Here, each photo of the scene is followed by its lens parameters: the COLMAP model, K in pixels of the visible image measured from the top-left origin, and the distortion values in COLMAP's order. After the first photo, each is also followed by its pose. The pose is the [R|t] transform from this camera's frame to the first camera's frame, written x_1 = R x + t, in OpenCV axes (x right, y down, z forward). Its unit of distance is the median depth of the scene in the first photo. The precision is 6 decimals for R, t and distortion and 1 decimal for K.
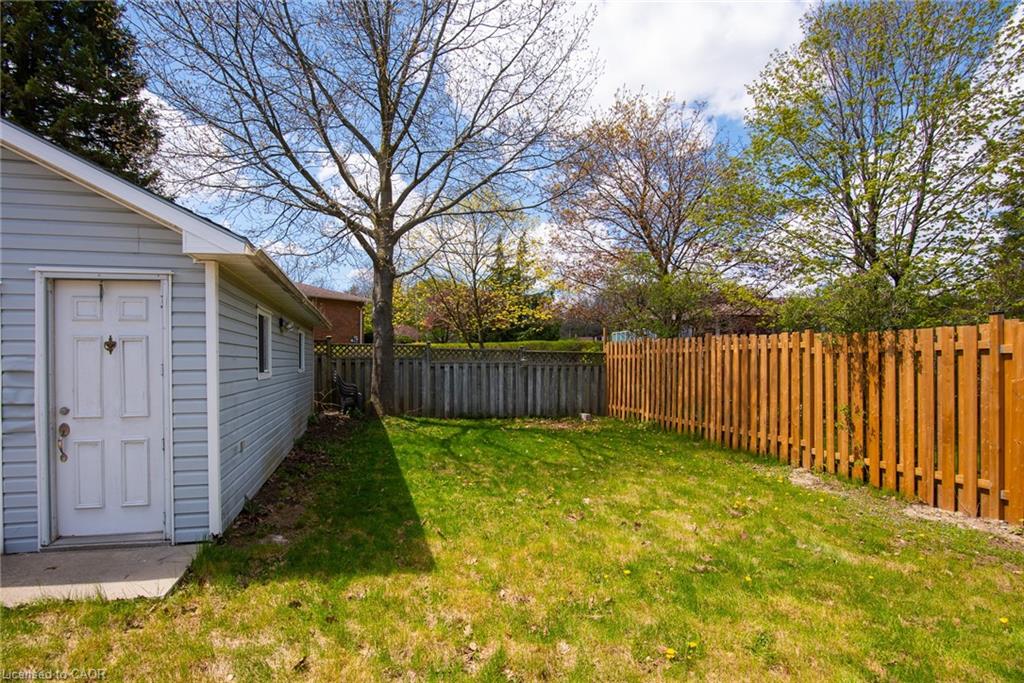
lens RADIAL K [[506.8, 0, 479.0], [0, 506.8, 360.8], [0, 0, 1]] dist [-0.016061, -0.002472]
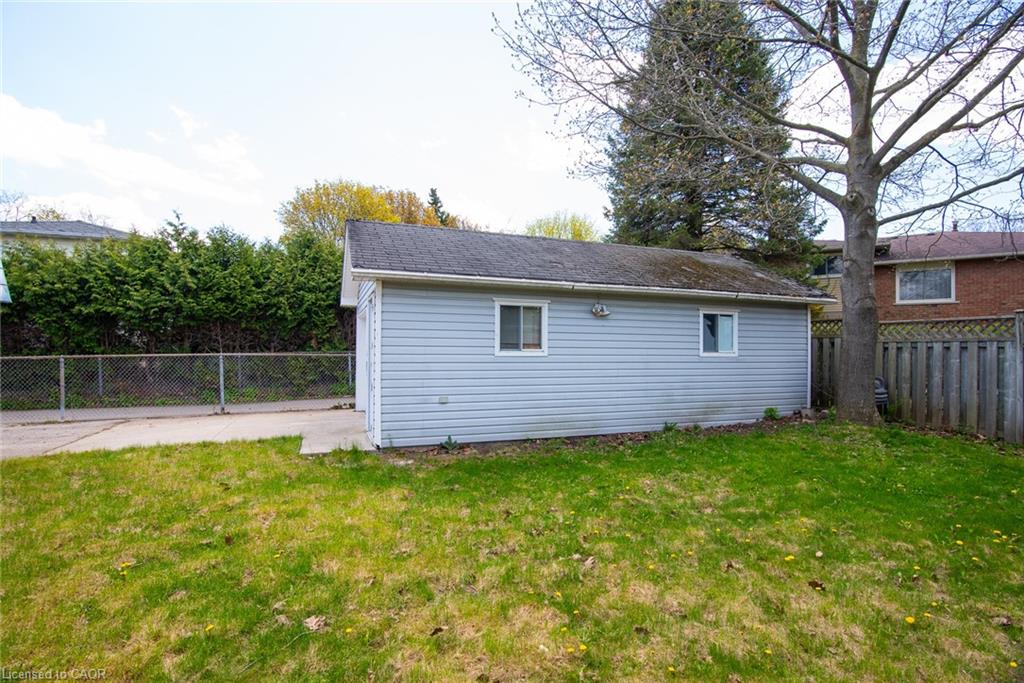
lens RADIAL K [[506.8, 0, 527.3], [0, 506.8, 349.5], [0, 0, 1]] dist [-0.016061, -0.002472]
pose [[0.155098, -0.001687, -0.987898, 0.623426], [-0.004004, 0.999989, -0.002337, 0.016610], [0.987891, 0.004318, 0.155090, 0.636188]]
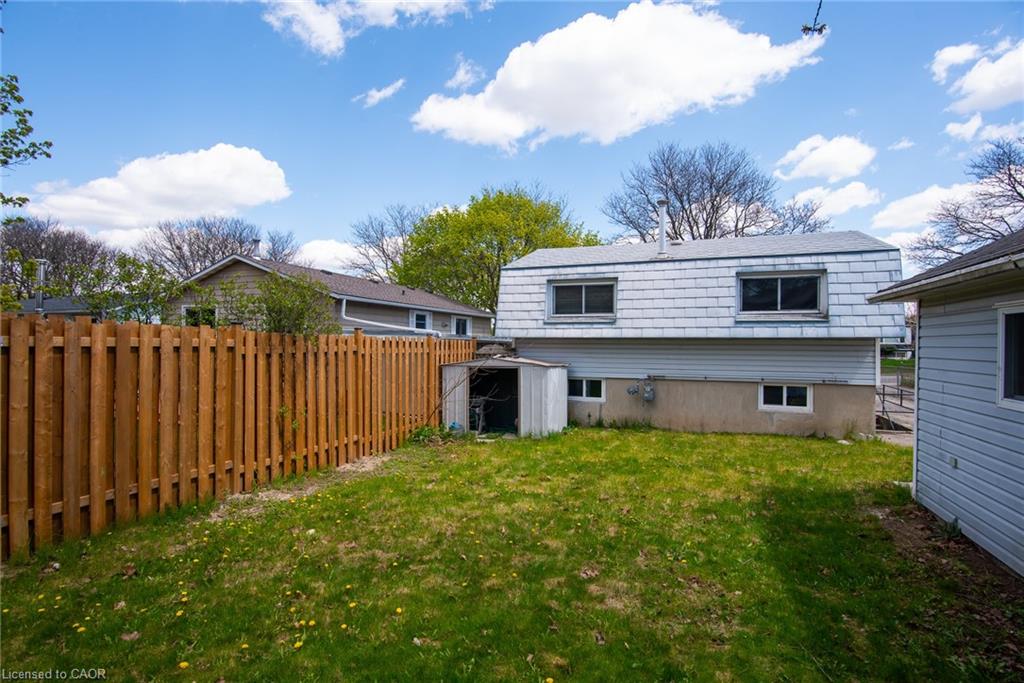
lens RADIAL K [[506.8, 0, 509.4], [0, 506.8, 344.1], [0, 0, 1]] dist [-0.016061, -0.002472]
pose [[-0.837741, -0.004350, 0.546051, -0.173101], [-0.007095, 0.999971, -0.002919, -0.031031], [-0.546022, -0.006320, -0.837747, 1.441196]]
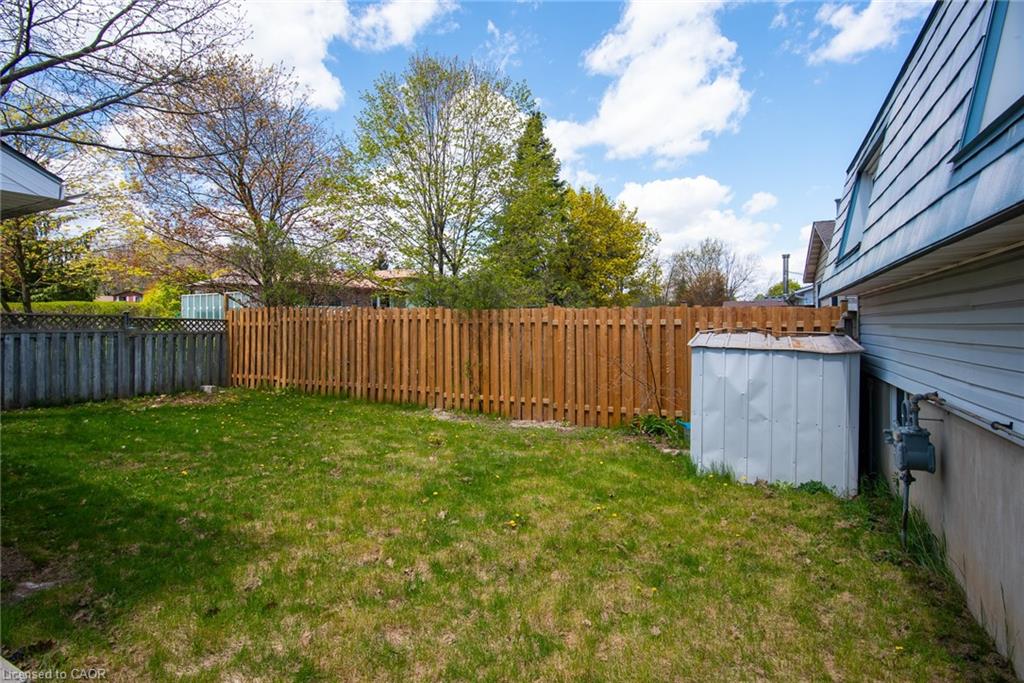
lens RADIAL K [[506.8, 0, 503.1], [0, 506.8, 325.2], [0, 0, 1]] dist [-0.016061, -0.002472]
pose [[0.625205, -0.002884, 0.780455, -0.304515], [0.001909, 0.999996, 0.002166, -0.012270], [-0.780458, 0.000135, 0.625208, 0.015221]]
